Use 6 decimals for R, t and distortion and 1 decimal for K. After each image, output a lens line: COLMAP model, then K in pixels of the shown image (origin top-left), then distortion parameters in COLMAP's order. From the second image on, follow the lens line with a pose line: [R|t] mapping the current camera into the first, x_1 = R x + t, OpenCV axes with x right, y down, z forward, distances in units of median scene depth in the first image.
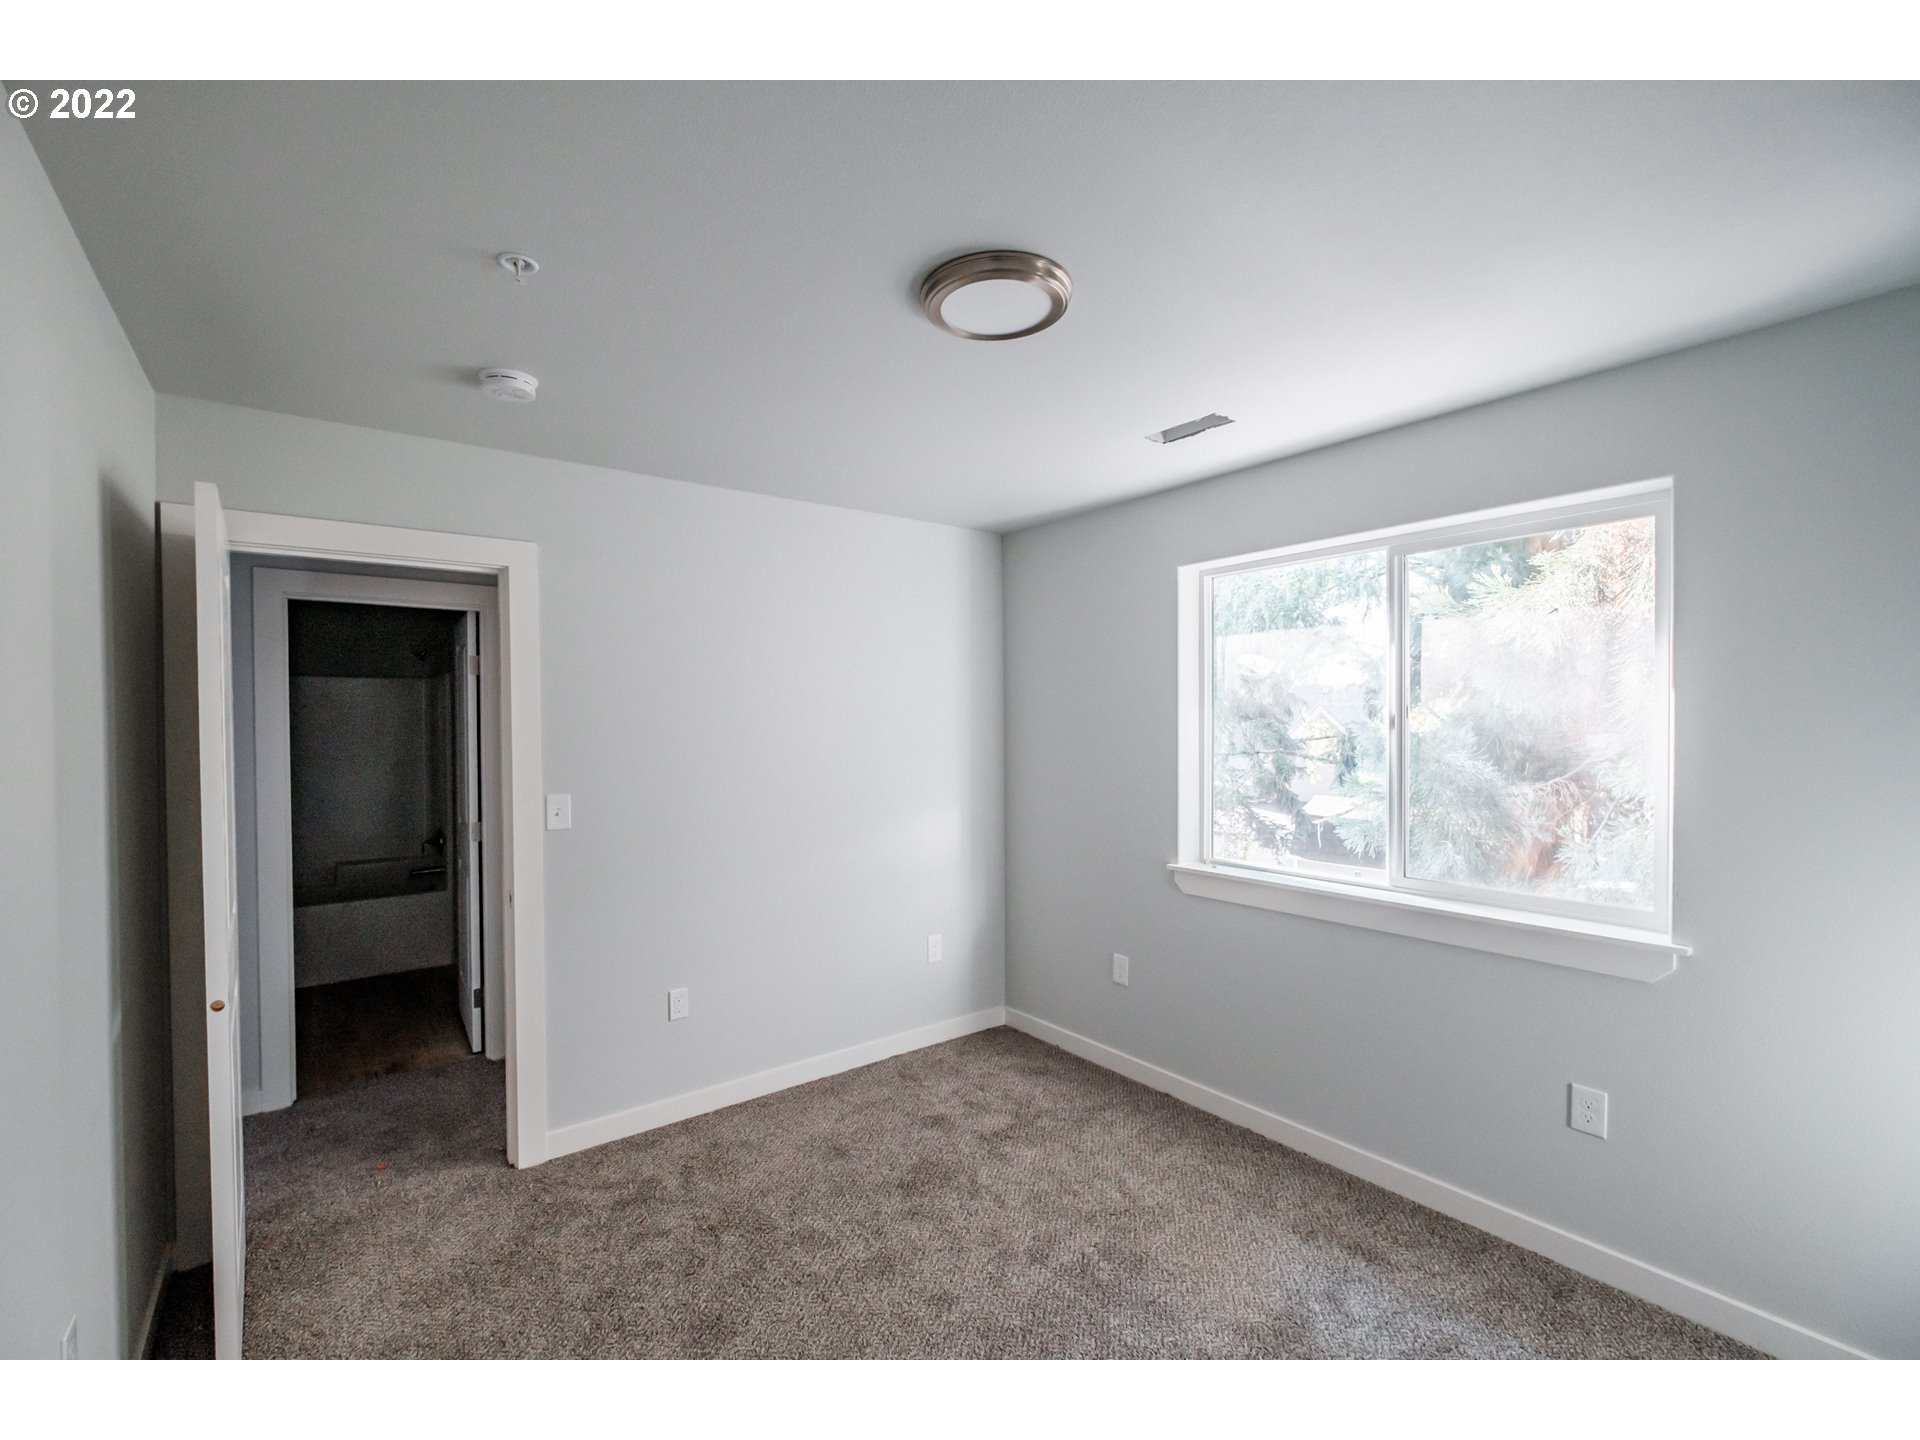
lens RADIAL K [[900.2, 0, 955.8], [0, 900.2, 723.9], [0, 0, 1]] dist [0.001469, 0.000358]
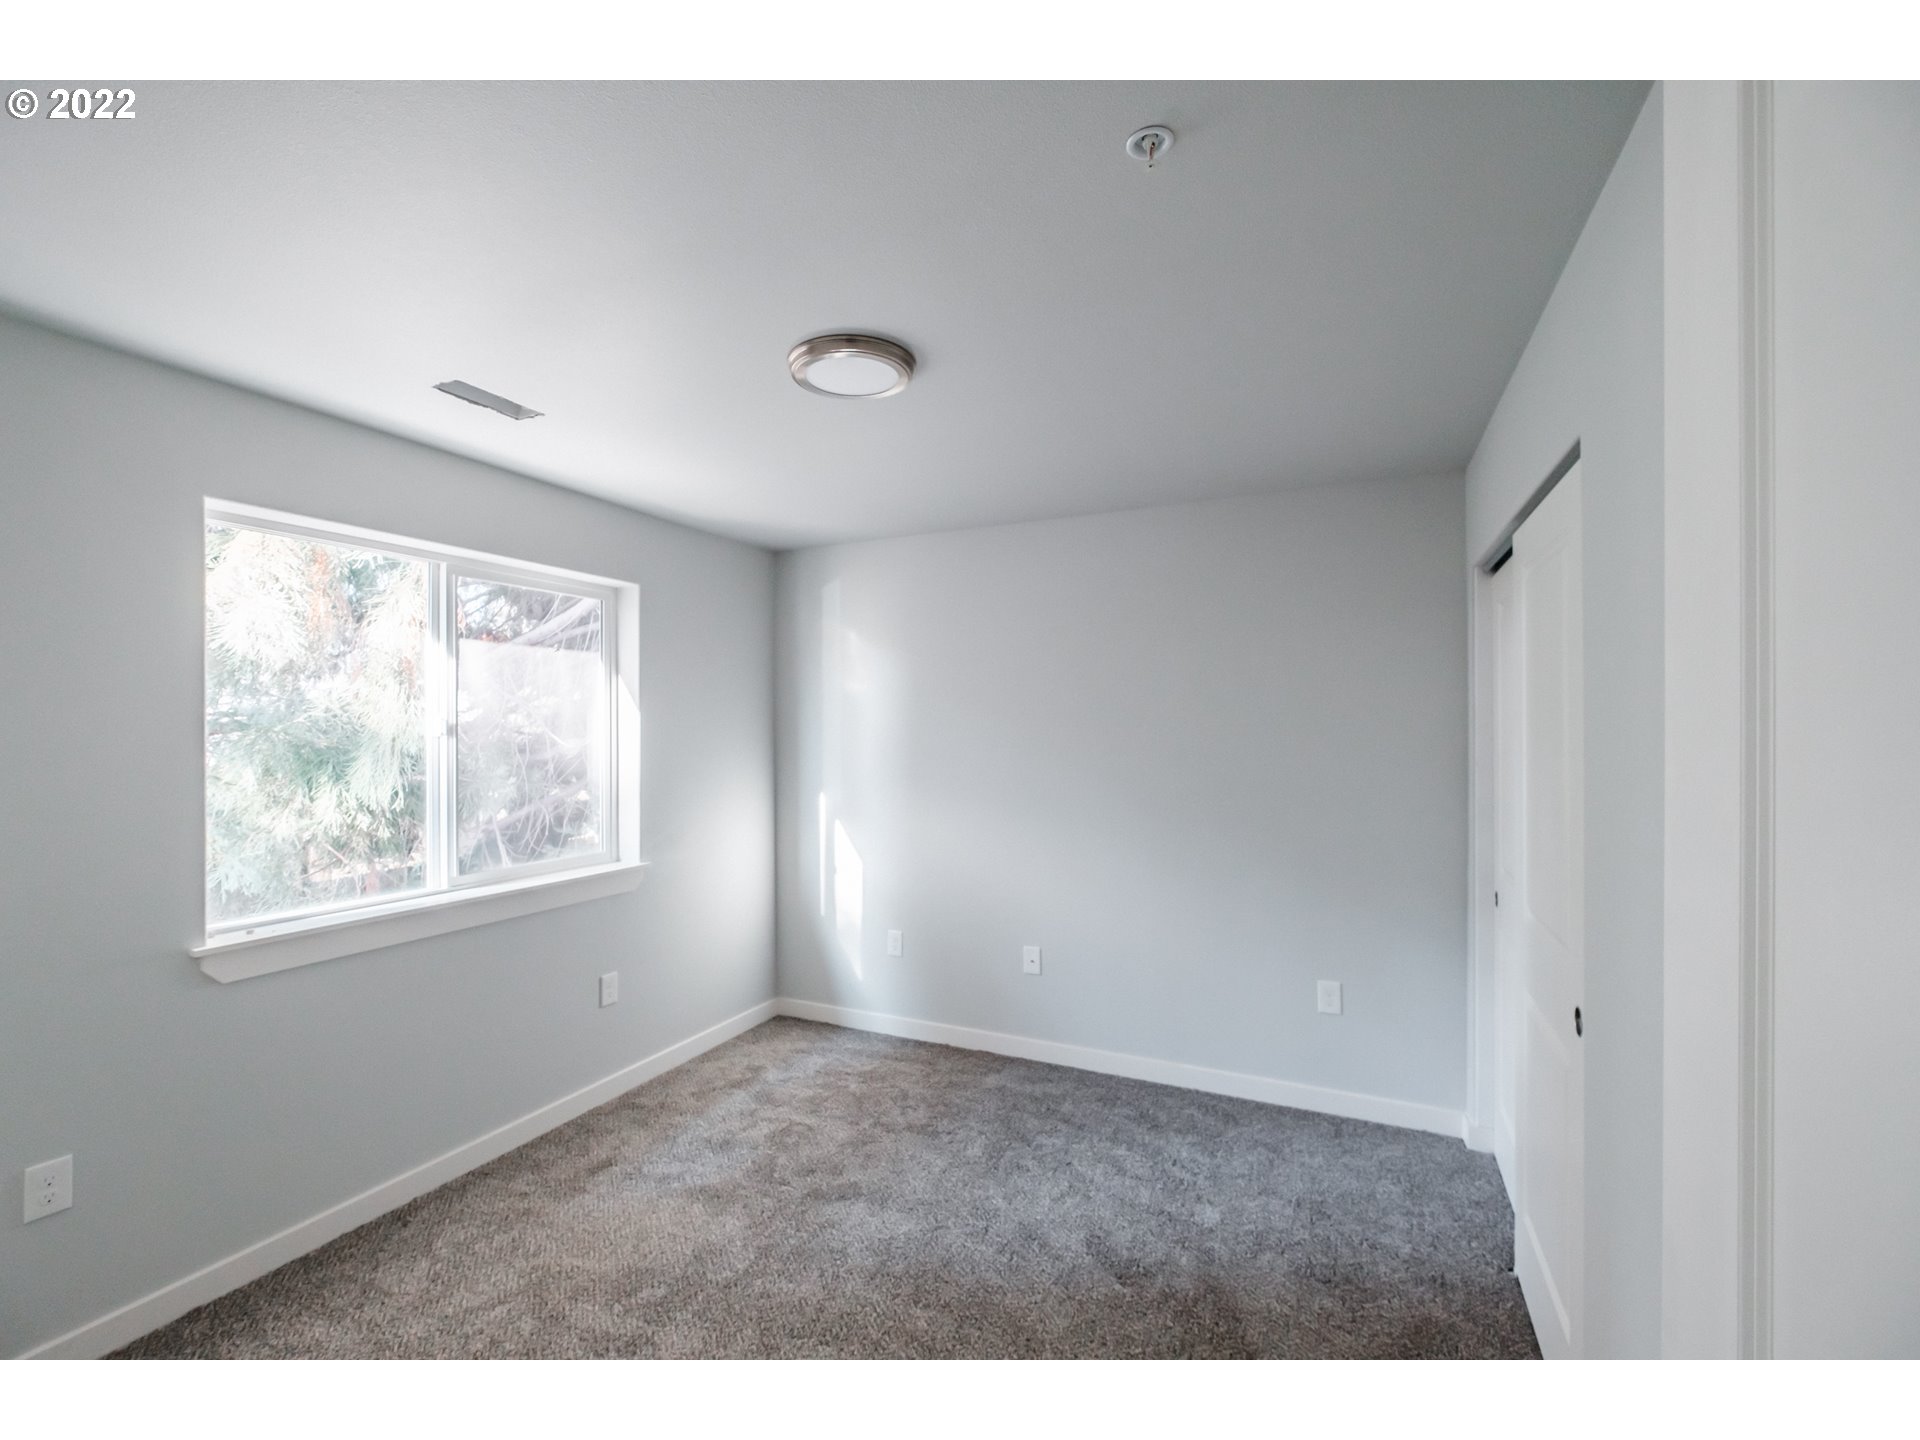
lens RADIAL K [[843.1, 0, 960.0], [0, 843.1, 720.0], [0, 0, 1]] dist [0.012596, -0.000218]
pose [[-0.492052, 0.018388, 0.870371, -0.666814], [0.008115, 0.999830, -0.016535, 0.007007], [-0.870528, -0.001073, -0.492118, 0.963297]]
